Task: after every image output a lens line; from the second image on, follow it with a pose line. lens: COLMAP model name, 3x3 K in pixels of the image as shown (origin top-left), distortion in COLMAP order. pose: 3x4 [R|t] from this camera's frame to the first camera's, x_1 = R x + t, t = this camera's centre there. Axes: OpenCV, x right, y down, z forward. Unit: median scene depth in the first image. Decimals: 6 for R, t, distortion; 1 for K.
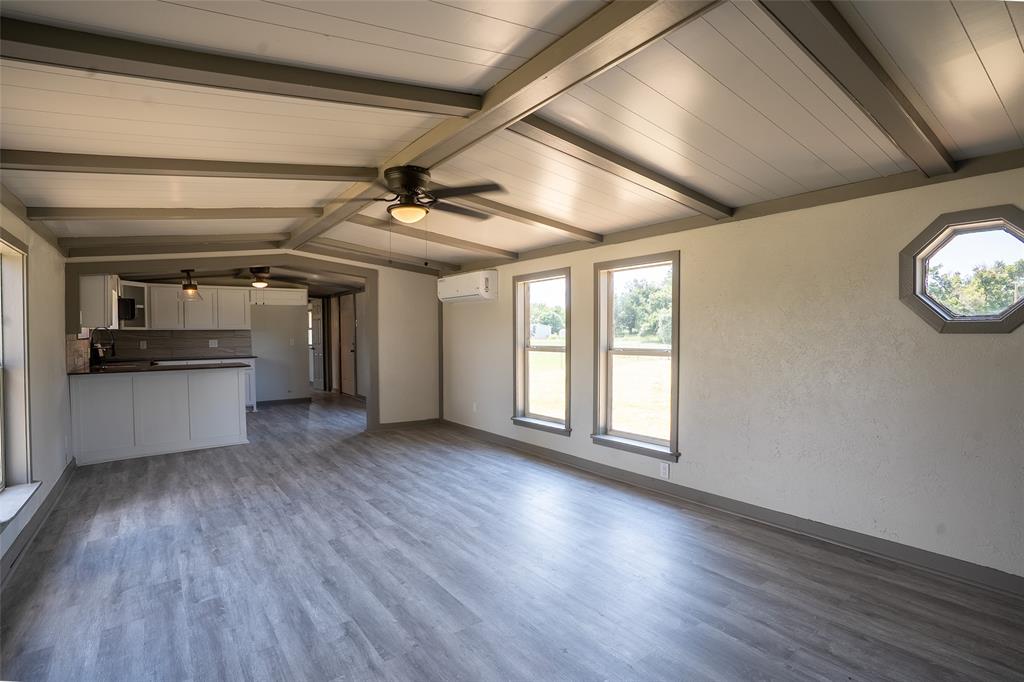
lens RADIAL K [[503.3, 0, 502.0], [0, 503.3, 343.7], [0, 0, 1]] dist [-0.027582, 0.000716]
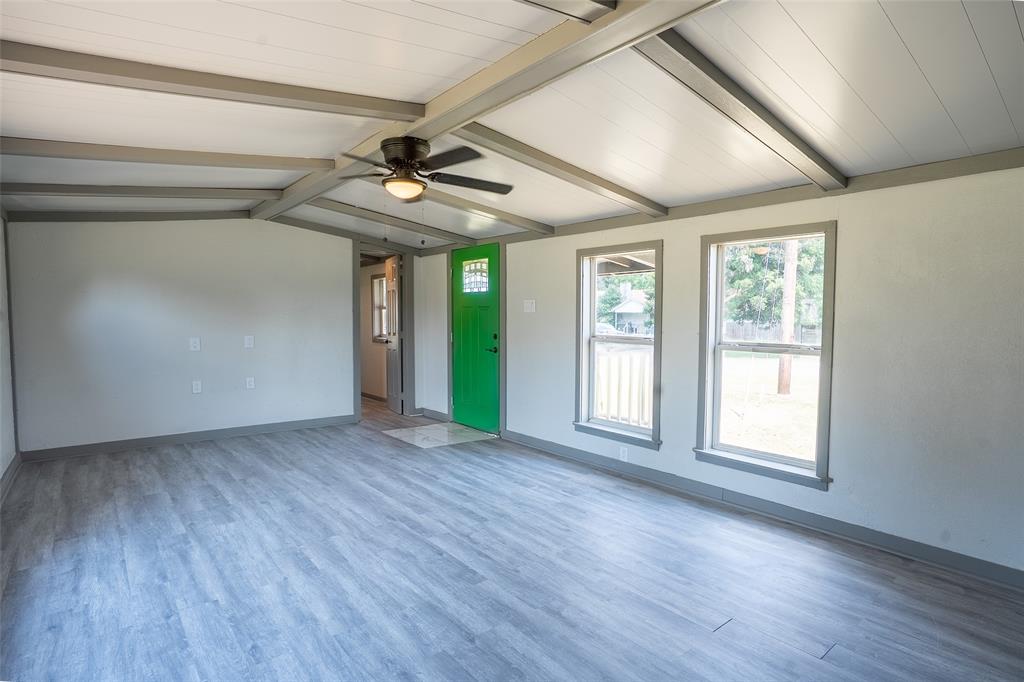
lens RADIAL K [[537.3, 0, 517.5], [0, 537.3, 340.5], [0, 0, 1]] dist [-0.043909, 0.016916]
pose [[-0.997328, 0.004878, -0.072897, -0.236977], [0.000130, 0.997885, 0.065002, -0.030869], [0.073060, 0.064818, -0.995219, 1.491343]]
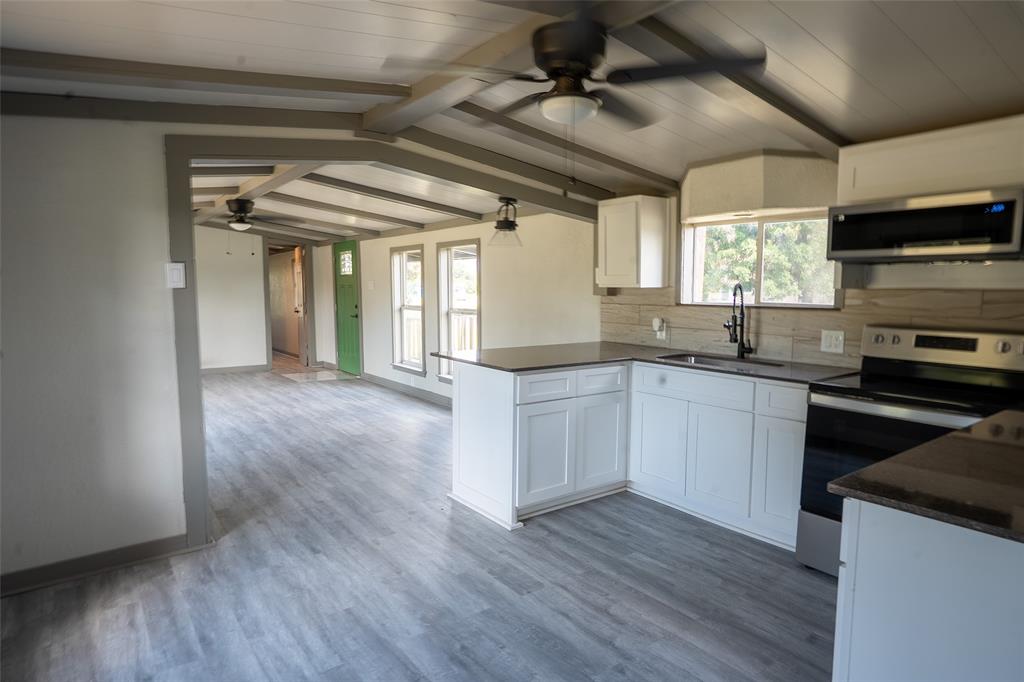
lens RADIAL K [[598.2, 0, 513.4], [0, 598.2, 348.0], [0, 0, 1]] dist [-0.040769, -0.002145]
pose [[-0.999513, 0.009483, -0.029724, -0.779253], [0.005842, 0.992726, 0.120257, -0.058712], [0.030648, 0.120025, -0.992298, 2.280845]]
